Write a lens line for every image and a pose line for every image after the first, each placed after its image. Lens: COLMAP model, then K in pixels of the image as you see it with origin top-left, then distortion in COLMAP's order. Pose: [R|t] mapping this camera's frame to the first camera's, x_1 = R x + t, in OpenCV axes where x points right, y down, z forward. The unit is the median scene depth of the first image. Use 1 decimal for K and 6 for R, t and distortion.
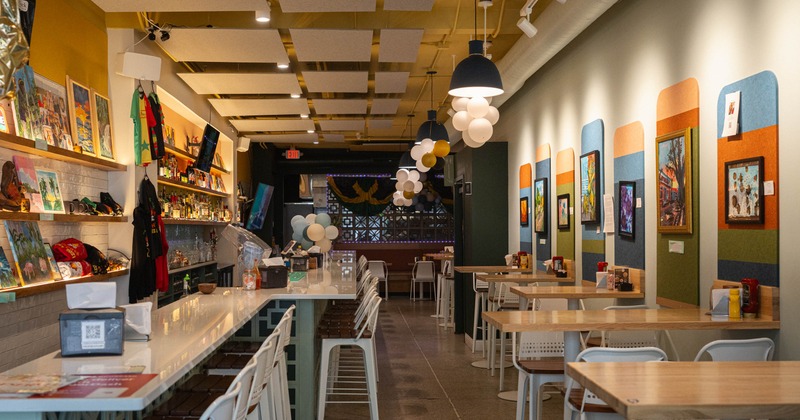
lens RADIAL K [[831.9, 0, 400.0], [0, 831.9, 210.0], [0, 0, 1]] dist [0.008236, 0.014143]
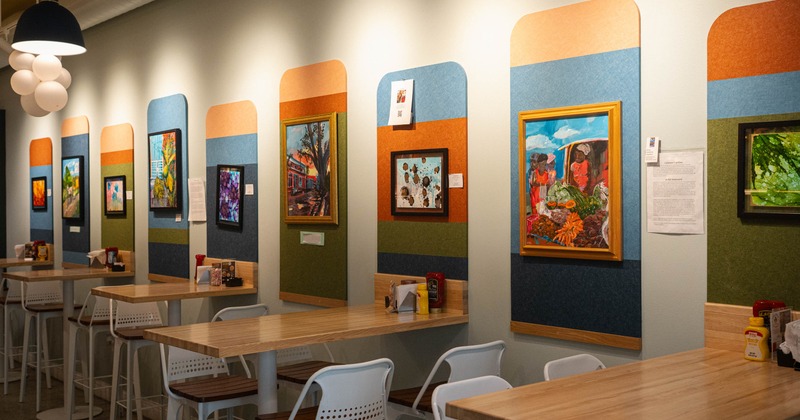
lens RADIAL K [[815.2, 0, 399.8], [0, 815.2, 194.4], [0, 0, 1]] dist [0.002717, 0.002617]
pose [[0.779612, 0.002581, 0.626257, -0.146482], [-0.008912, 0.999936, 0.006974, -0.011003], [-0.626199, -0.011018, 0.779585, 0.194842]]
